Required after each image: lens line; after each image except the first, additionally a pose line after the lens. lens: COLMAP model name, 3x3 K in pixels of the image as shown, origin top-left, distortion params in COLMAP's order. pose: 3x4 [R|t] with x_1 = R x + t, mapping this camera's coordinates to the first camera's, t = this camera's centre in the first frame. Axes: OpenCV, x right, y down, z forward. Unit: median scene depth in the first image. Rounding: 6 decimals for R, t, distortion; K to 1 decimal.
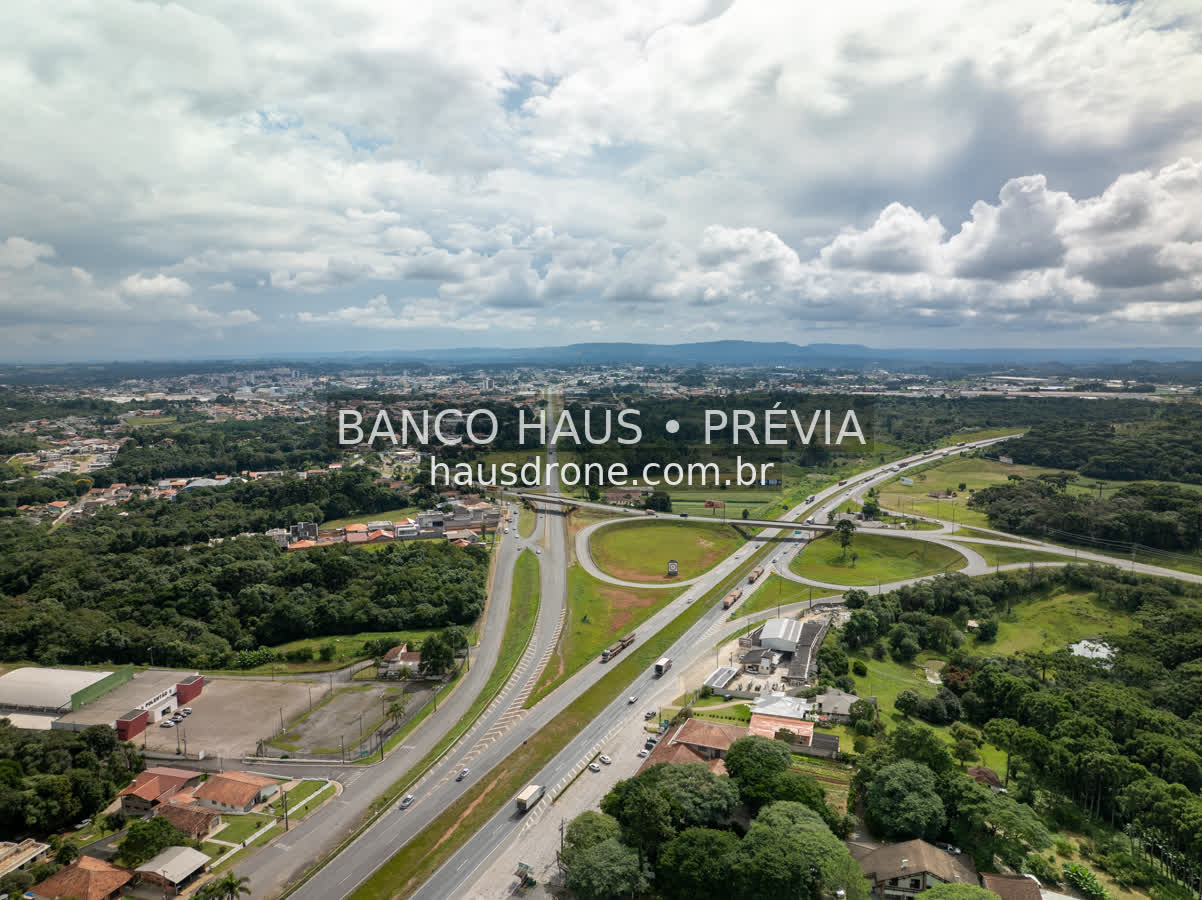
lens RADIAL K [[853.4, 0, 600.1], [0, 853.4, 465.5], [0, 0, 1]] dist [-0.042190, 0.012892]
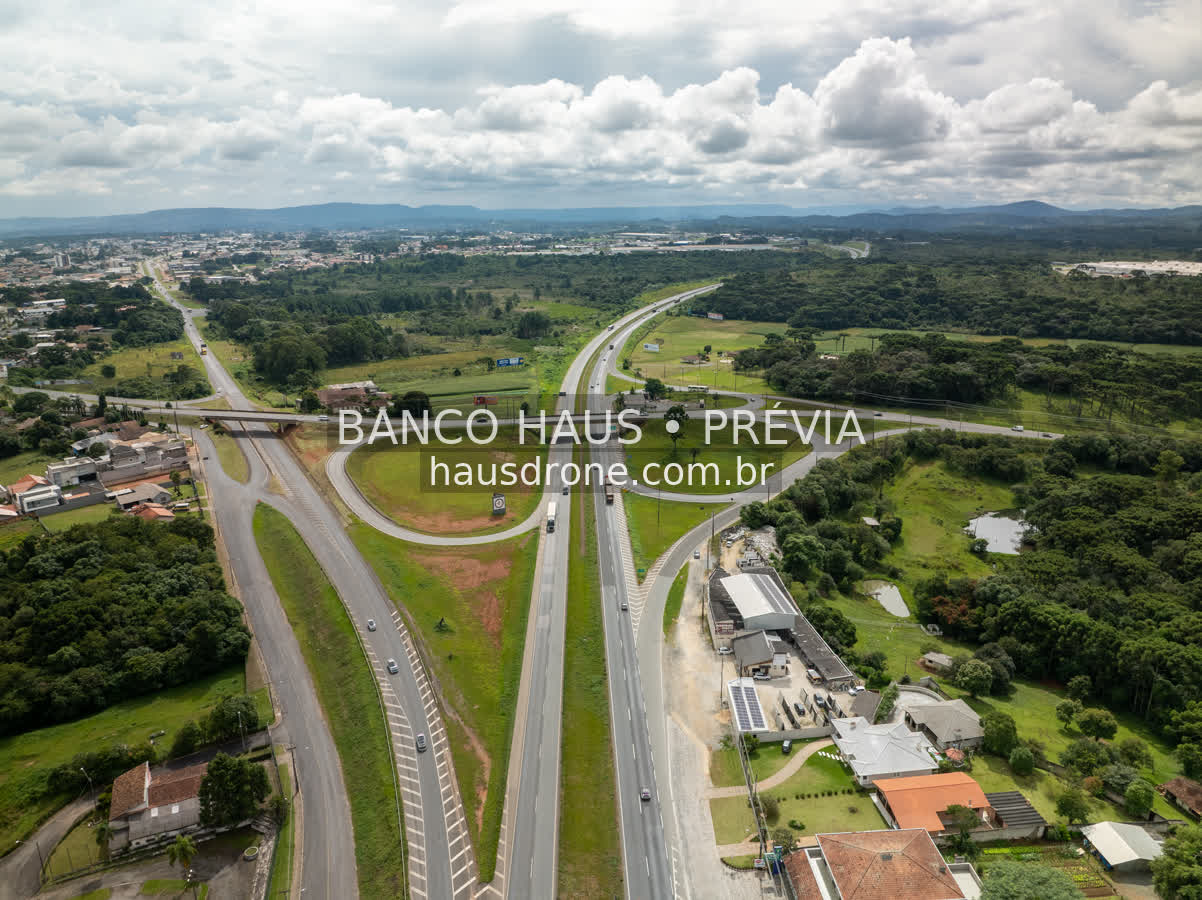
lens RADIAL K [[853.4, 0, 604.8], [0, 853.4, 450.6], [0, 0, 1]] dist [-0.042190, 0.012892]
pose [[0.901213, -0.128012, 0.414039, -0.098472], [0.069784, 0.985777, 0.152887, -0.020938], [-0.427721, -0.108891, 0.897328, 0.265684]]
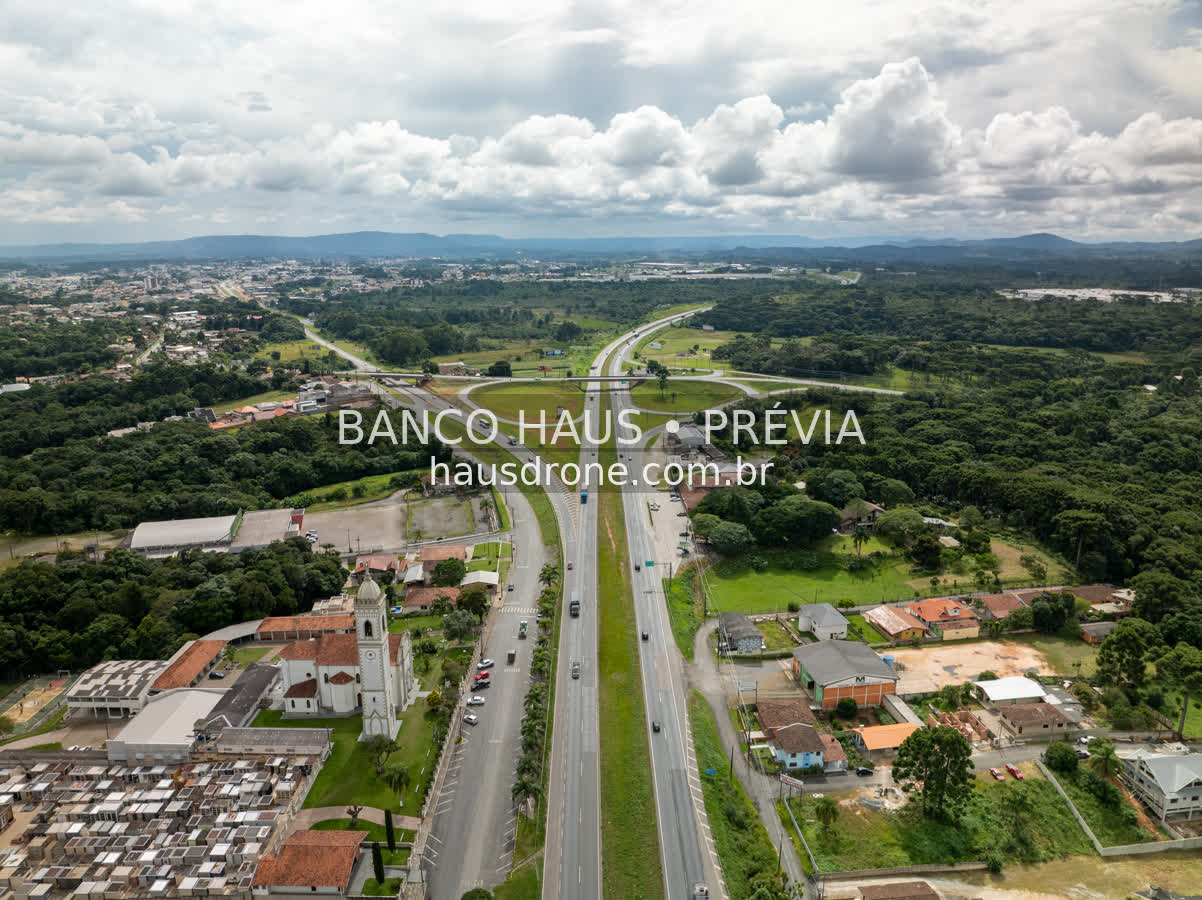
lens RADIAL K [[853.4, 0, 603.6], [0, 853.4, 442.5], [0, 0, 1]] dist [-0.042190, 0.012892]
pose [[0.912178, -0.100734, 0.397219, -0.297455], [0.061575, 0.992004, 0.110168, 0.023060], [-0.405141, -0.076034, 0.911087, -0.163464]]
